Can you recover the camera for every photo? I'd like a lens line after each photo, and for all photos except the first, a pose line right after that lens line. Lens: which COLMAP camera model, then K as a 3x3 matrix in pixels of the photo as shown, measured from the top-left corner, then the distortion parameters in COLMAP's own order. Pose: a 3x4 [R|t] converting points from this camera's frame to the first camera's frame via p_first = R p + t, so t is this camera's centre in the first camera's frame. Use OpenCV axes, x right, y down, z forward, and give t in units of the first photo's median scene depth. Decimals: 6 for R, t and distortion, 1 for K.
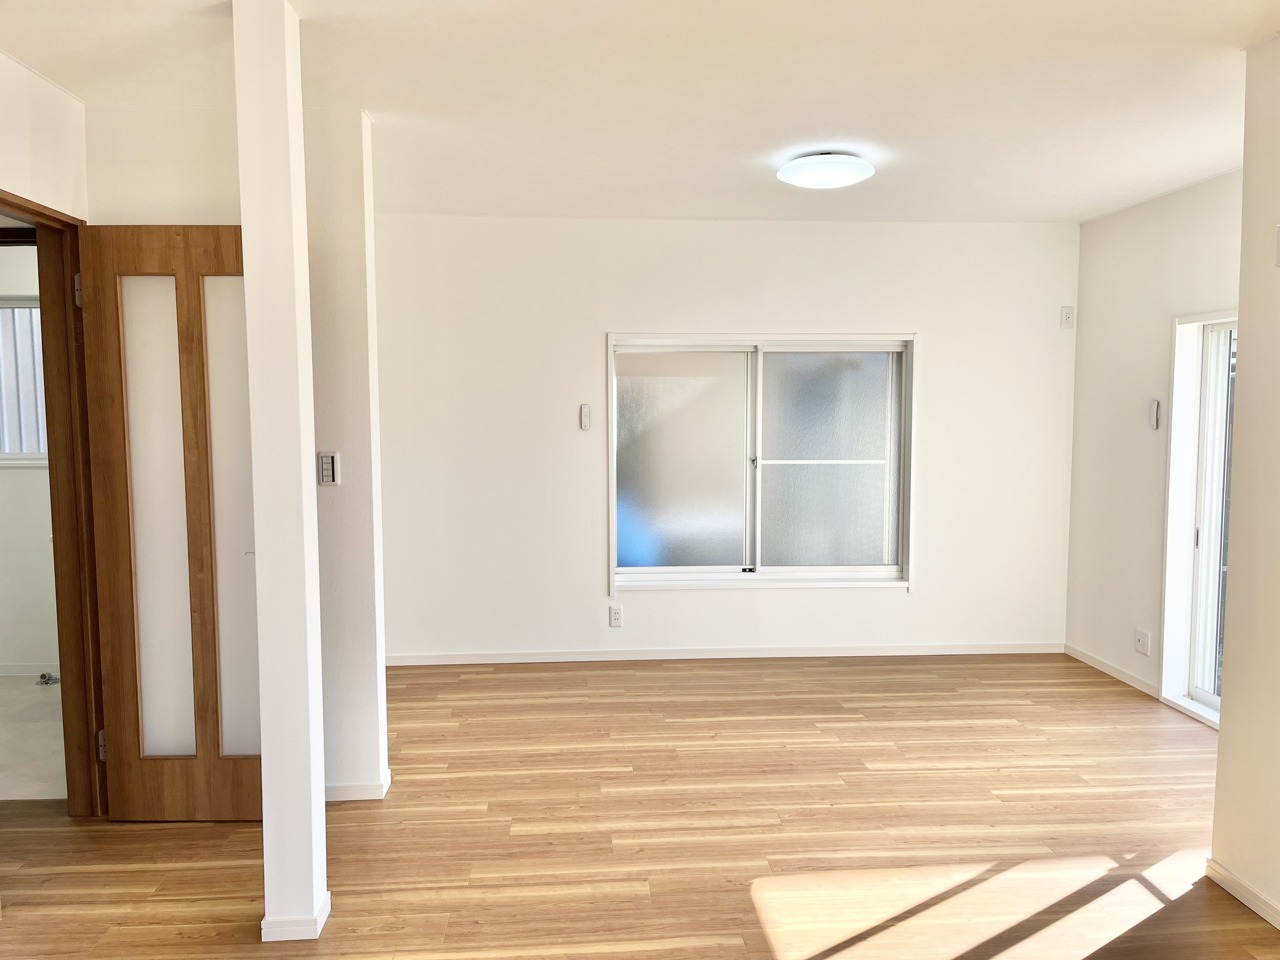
lens RADIAL K [[968.8, 0, 637.7], [0, 968.8, 485.8], [0, 0, 1]] dist [0.041083, -0.036391]
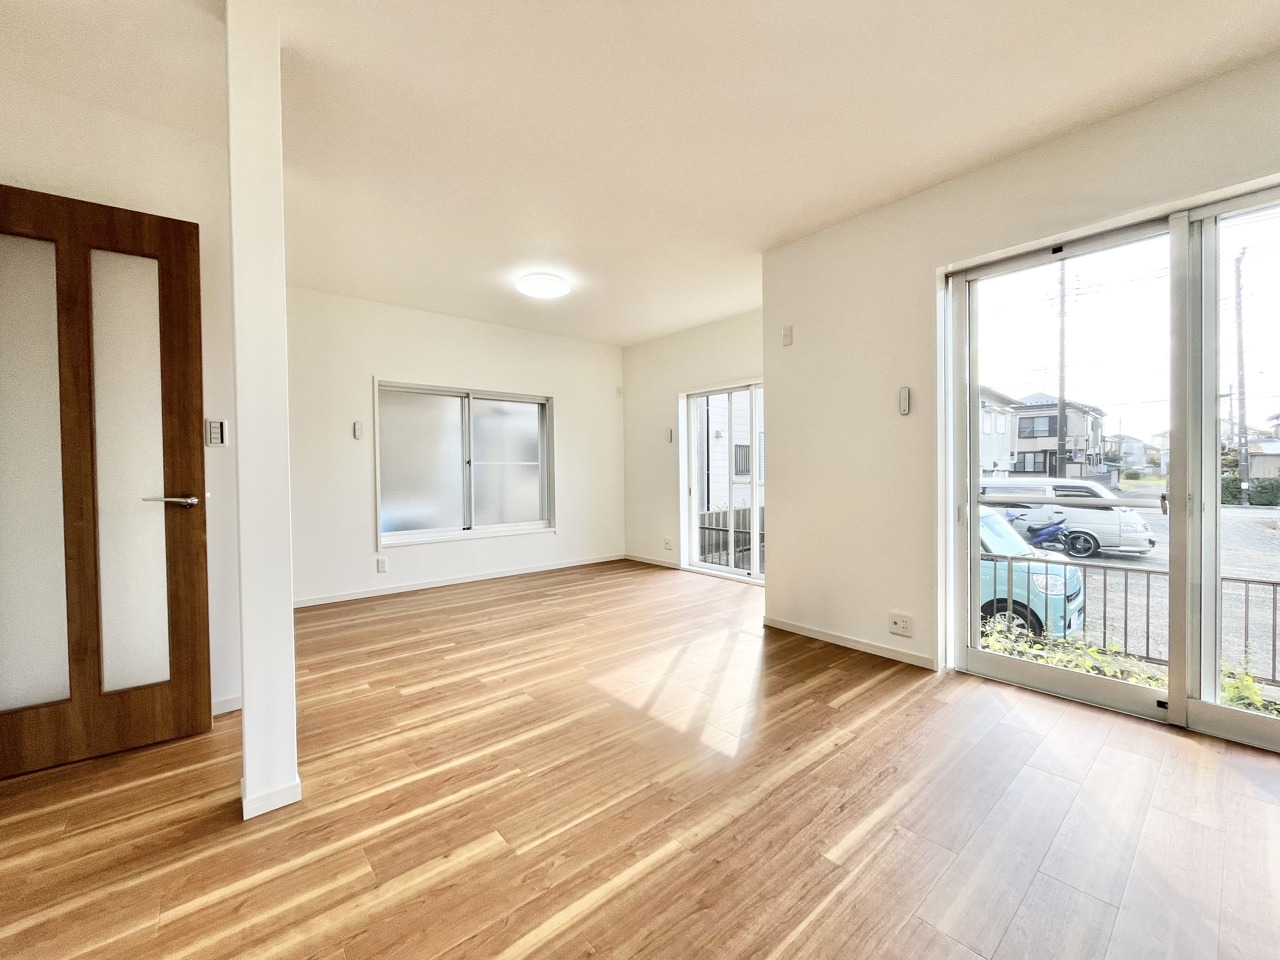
lens RADIAL K [[523.5, 0, 635.9], [0, 523.5, 474.3], [0, 0, 1]] dist [-0.000214, -0.000084]
pose [[0.810268, -0.012290, 0.585930, -0.284743], [0.056508, 0.996760, -0.057237, 0.103395], [-0.583329, 0.079487, 0.808338, 0.178124]]
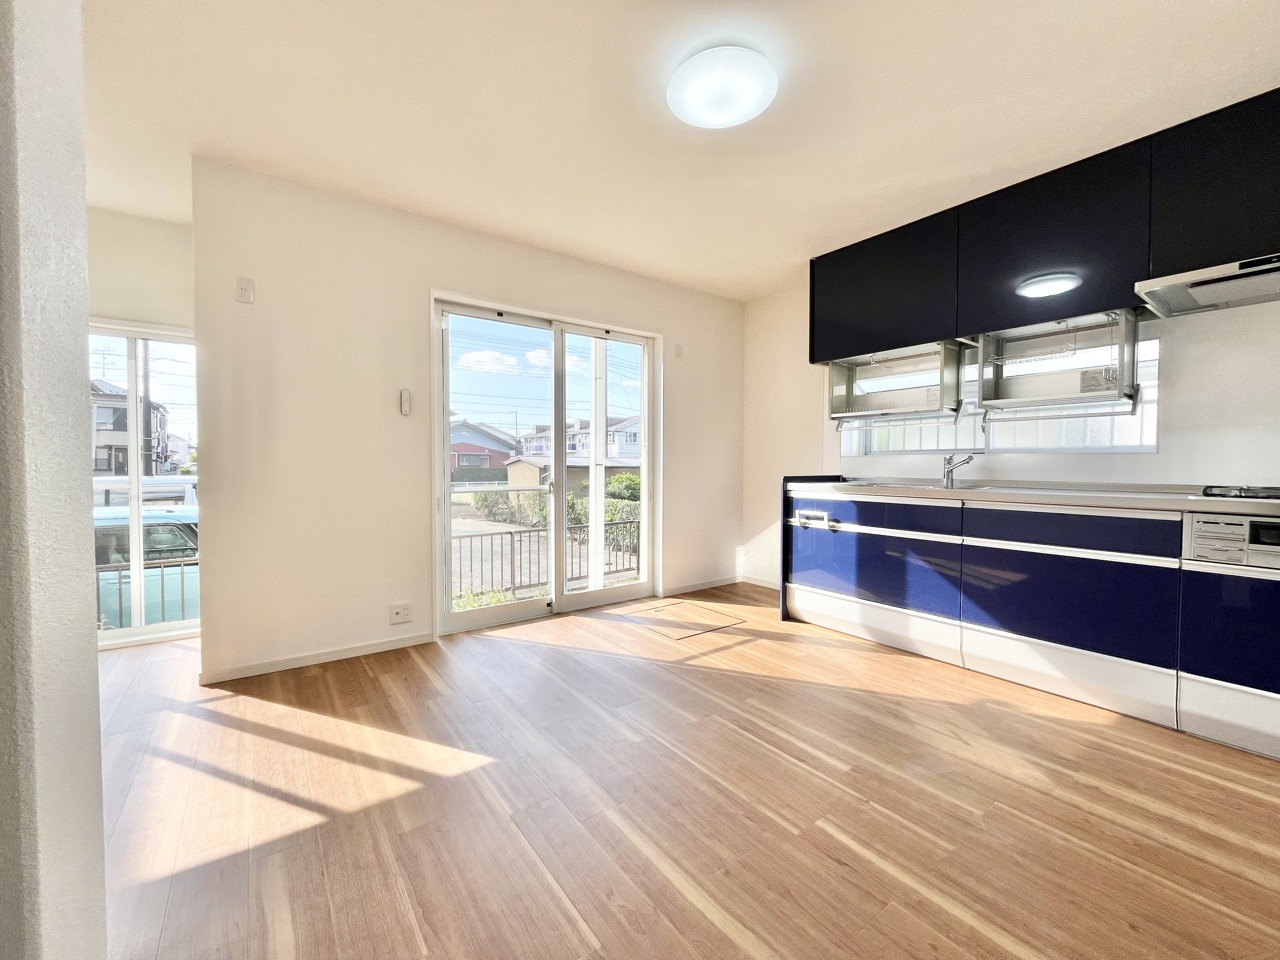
lens RADIAL K [[523.5, 0, 639.5], [0, 523.5, 471.5], [0, 0, 1]] dist [-0.000214, -0.000084]
pose [[-0.532516, -0.013017, 0.846320, -0.413430], [0.067047, 0.996091, 0.057507, 0.056948], [-0.843760, 0.087367, -0.529562, 0.724461]]
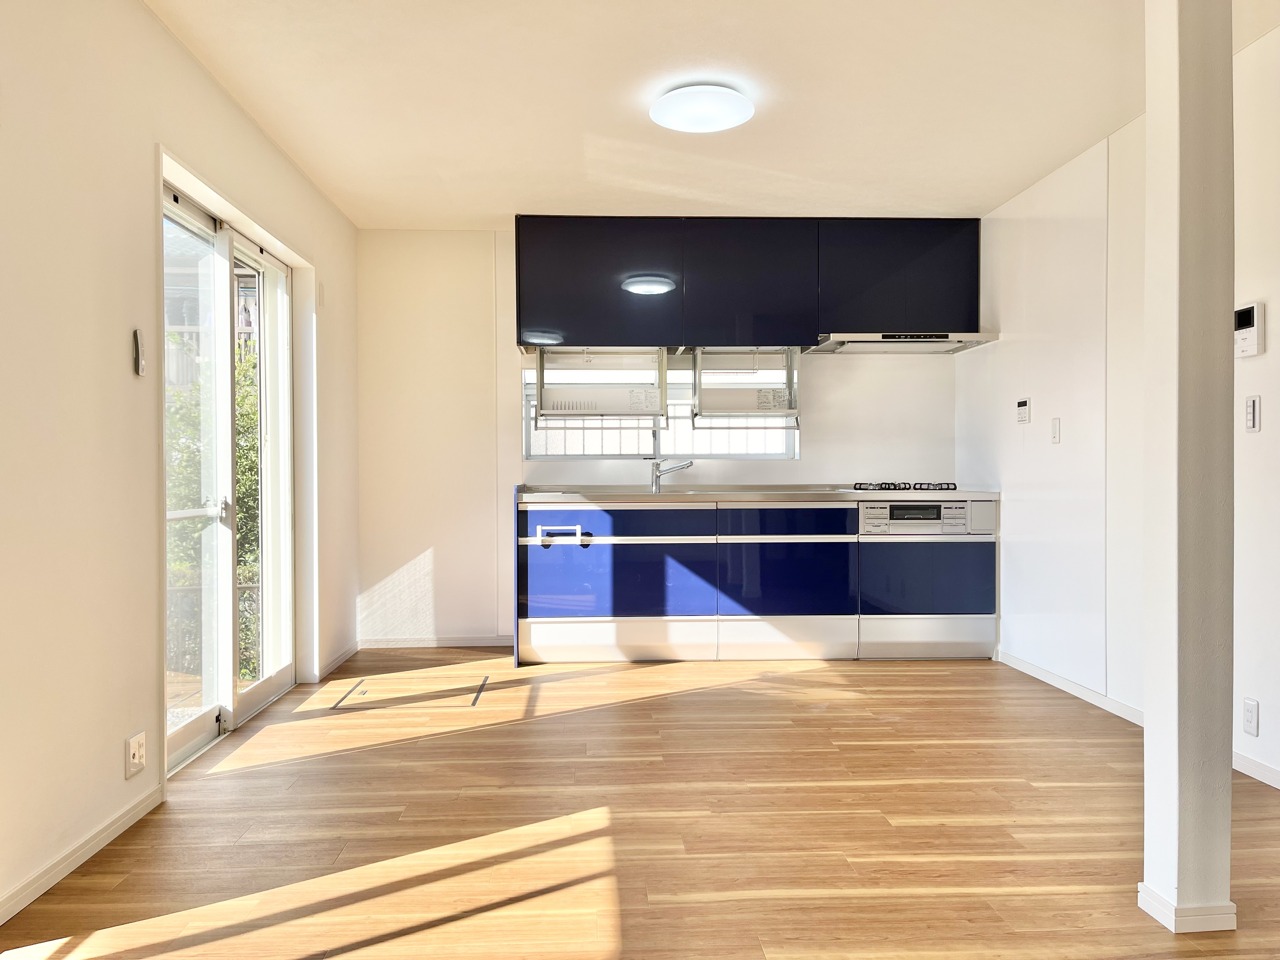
lens RADIAL K [[968.8, 0, 641.0], [0, 968.8, 483.9], [0, 0, 1]] dist [0.041083, -0.036391]
pose [[-0.999814, 0.006722, 0.018084, 0.074340], [0.008339, 0.995829, 0.090859, 0.006489], [-0.017398, 0.090993, -0.995700, 1.436364]]
